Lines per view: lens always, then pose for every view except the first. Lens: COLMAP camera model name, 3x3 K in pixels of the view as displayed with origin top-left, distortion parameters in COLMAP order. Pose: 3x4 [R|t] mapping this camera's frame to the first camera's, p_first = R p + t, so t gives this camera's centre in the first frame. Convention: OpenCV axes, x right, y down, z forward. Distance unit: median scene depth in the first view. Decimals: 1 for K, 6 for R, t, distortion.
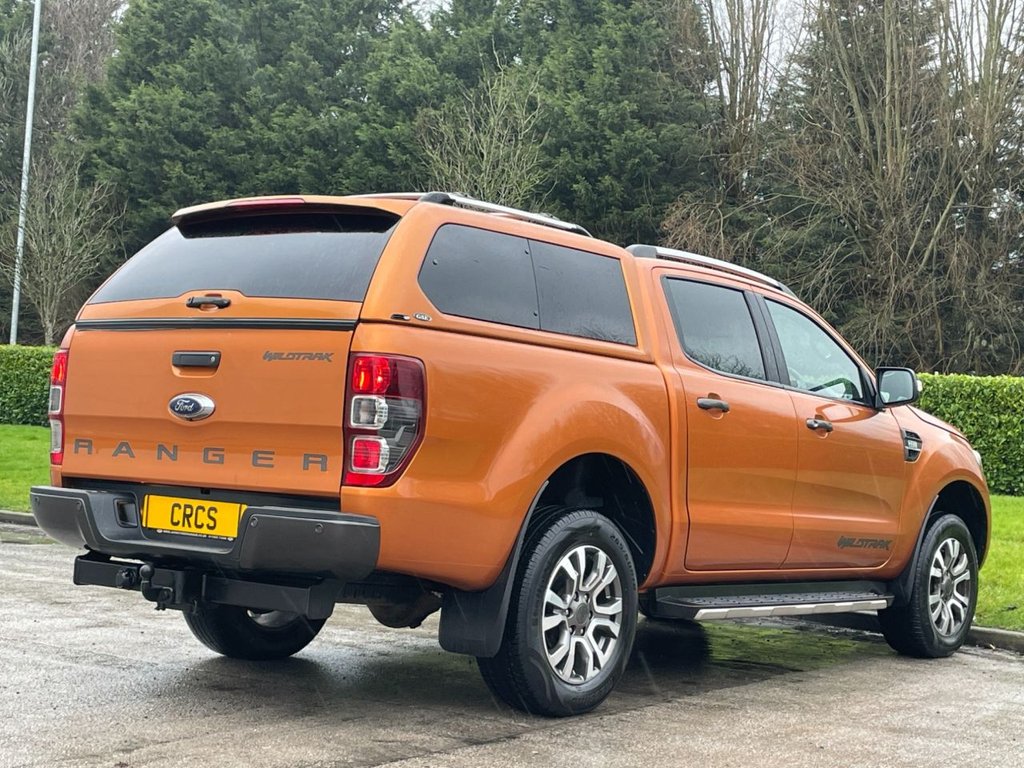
lens RADIAL K [[1757.3, 0, 512.1], [0, 1757.3, 397.4], [0, 0, 1]] dist [0.120741, -0.301447]
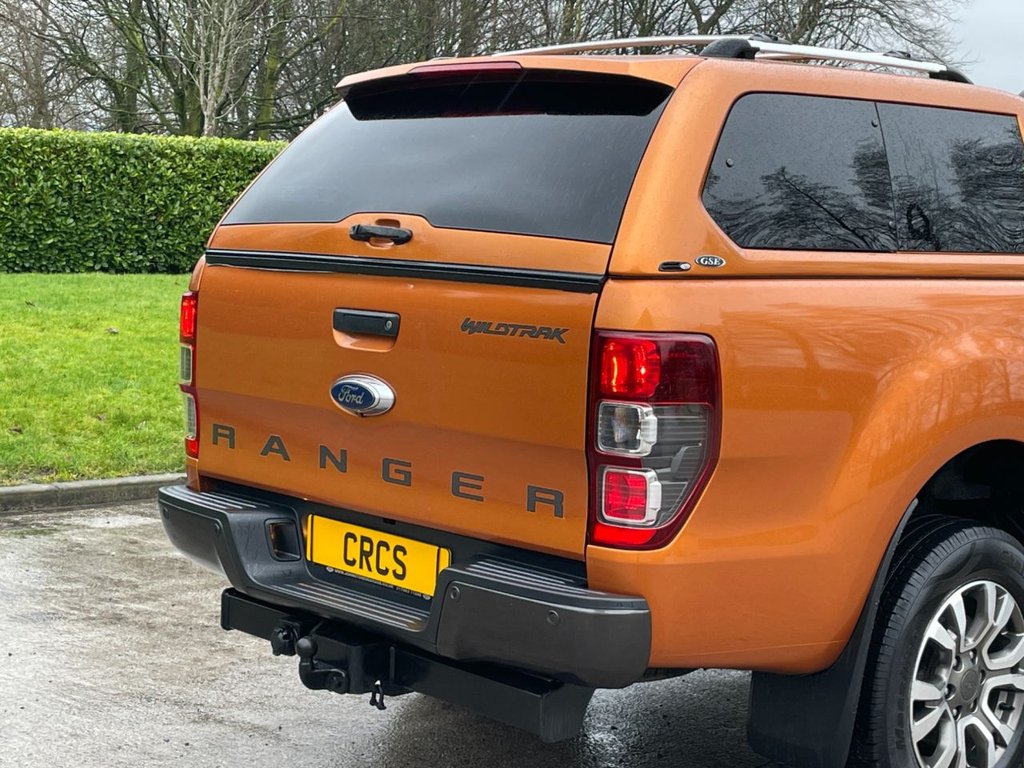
lens RADIAL K [[1756.5, 0, 512.0], [0, 1756.5, 384.0], [0, 0, 1]] dist [0.101001, -0.060354]
pose [[0.985828, -0.015979, -0.166999, -0.017158], [0.037947, 0.990893, 0.129196, -0.081688], [0.163413, -0.133702, 0.977456, 0.369988]]
